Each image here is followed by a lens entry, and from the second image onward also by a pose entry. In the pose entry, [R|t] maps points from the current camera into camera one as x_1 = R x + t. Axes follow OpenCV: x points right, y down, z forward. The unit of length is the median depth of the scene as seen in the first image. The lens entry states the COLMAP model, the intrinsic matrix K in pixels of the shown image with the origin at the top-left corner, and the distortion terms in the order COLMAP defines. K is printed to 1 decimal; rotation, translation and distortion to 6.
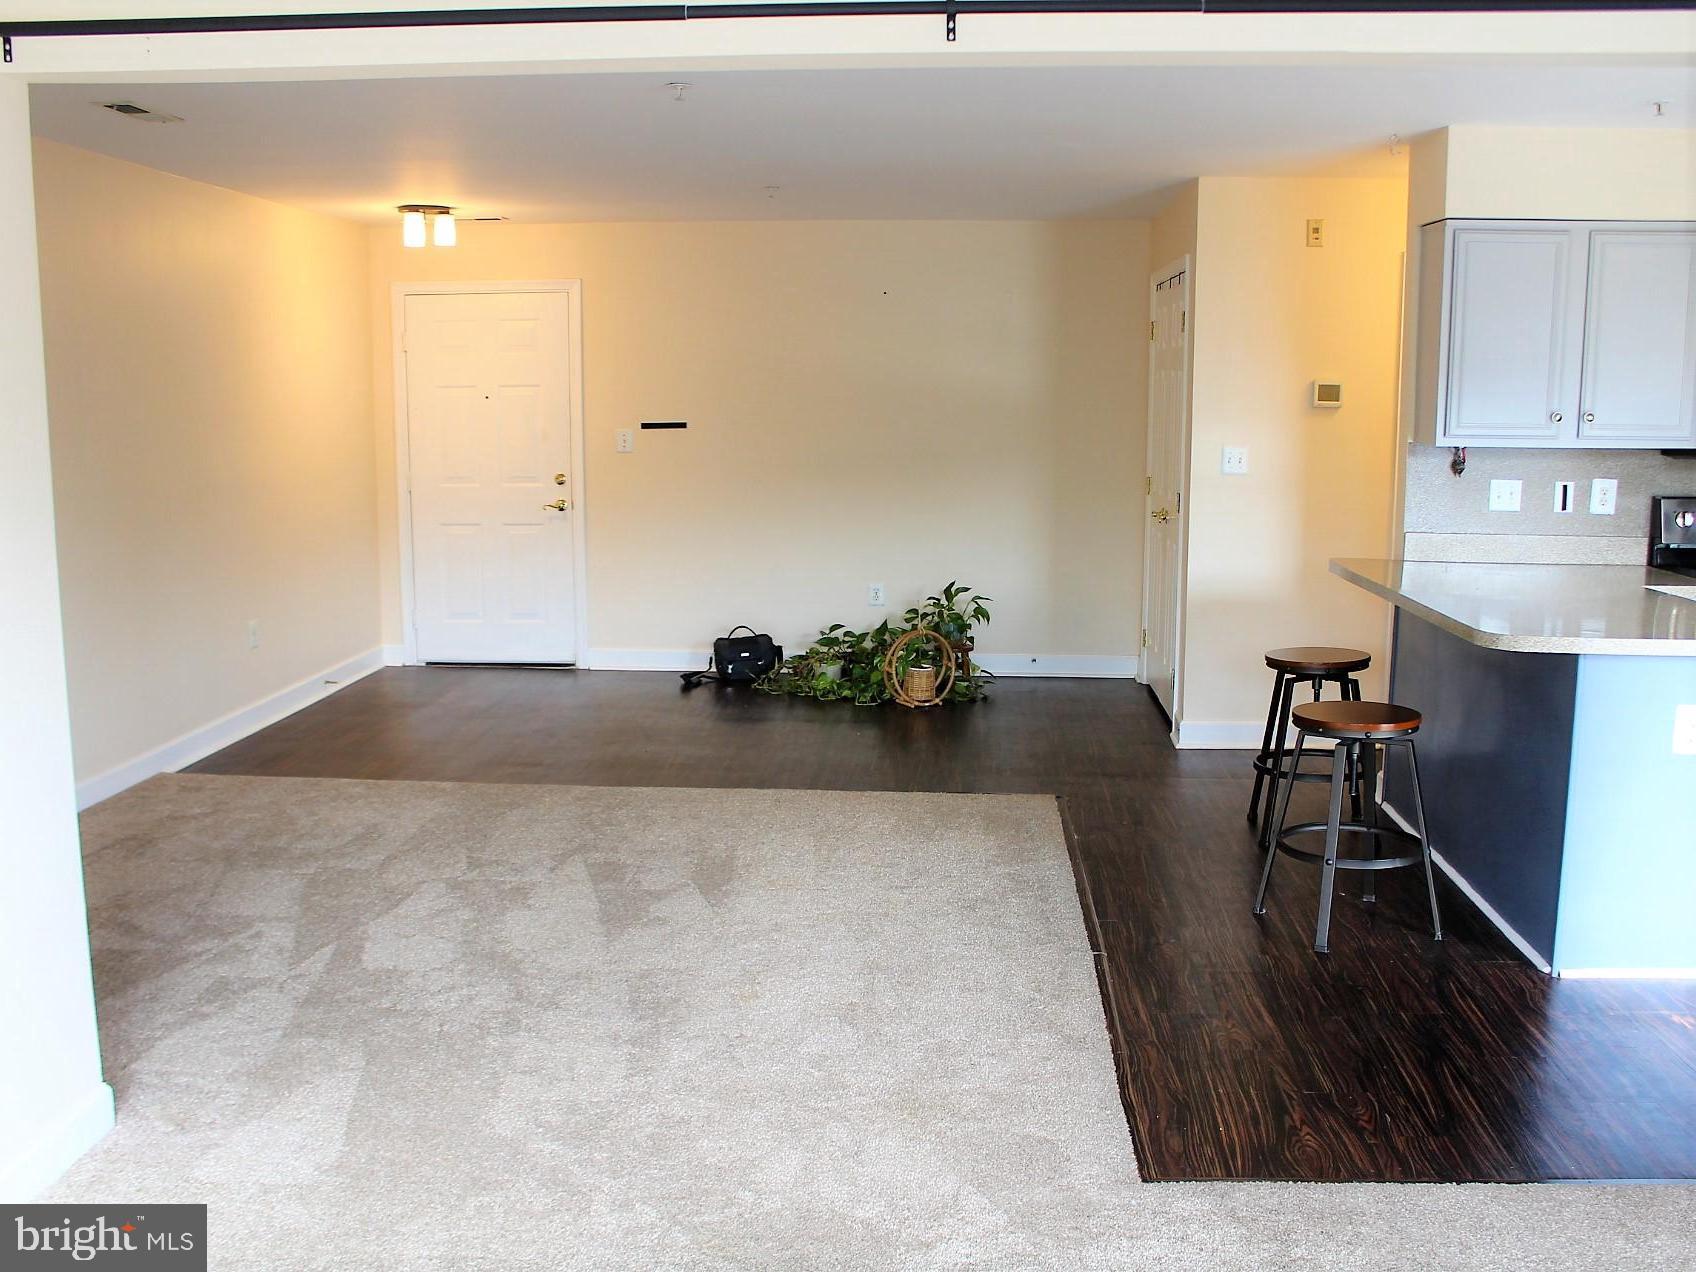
lens RADIAL K [[1735.2, 0, 848.0], [0, 1735.2, 636.0], [0, 0, 1]] dist [-0.061383, 0.006206]
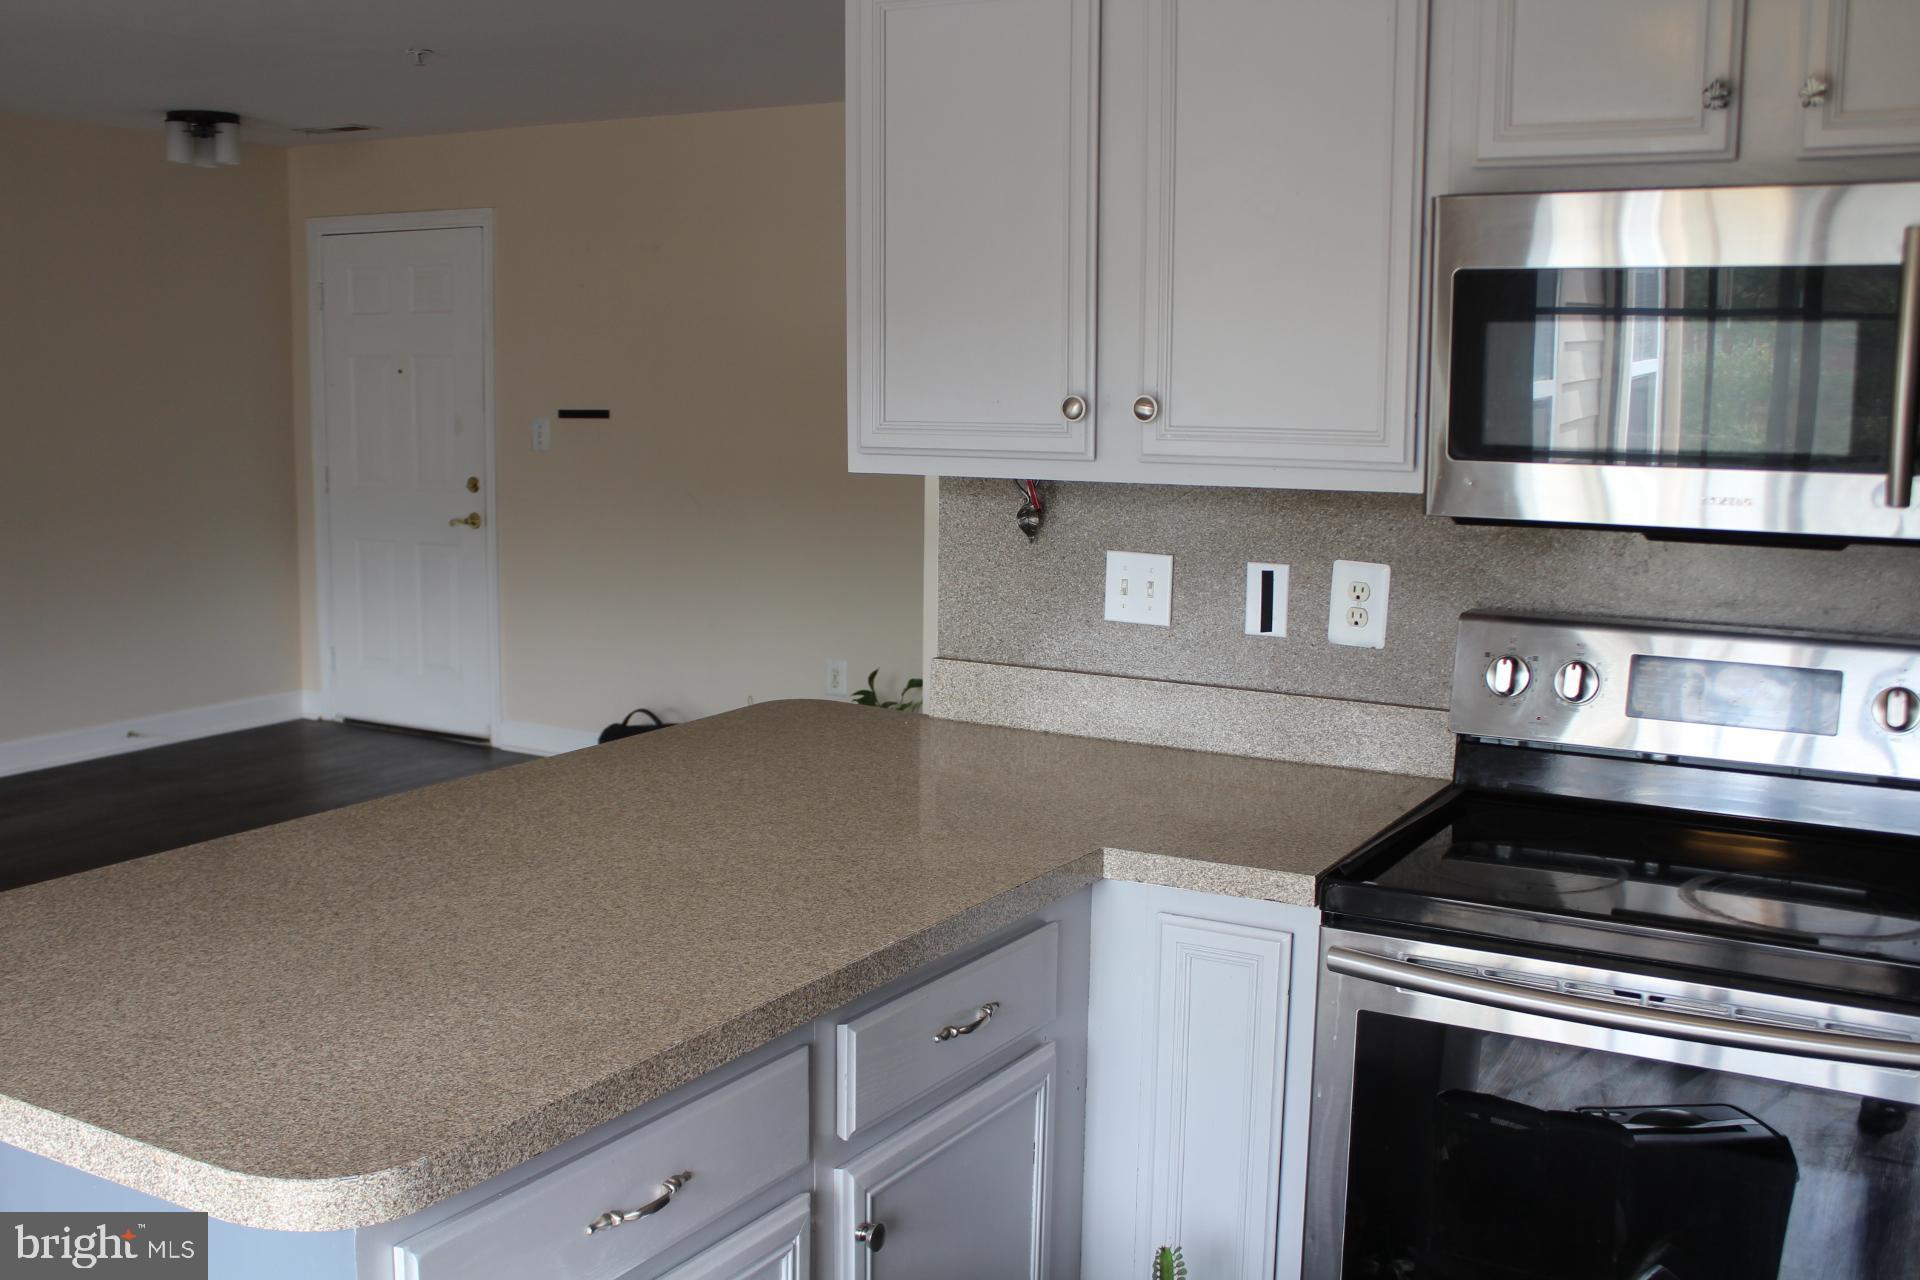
lens RADIAL K [[1962.9, 0, 960.0], [0, 1962.9, 640.0], [0, 0, 1]] dist [-0.098313, -0.004246]
pose [[0.880202, 0.070613, -0.469317, 0.578895], [-0.075035, 0.997138, 0.009302, -0.069966], [0.468631, 0.027027, 0.882981, 0.538431]]
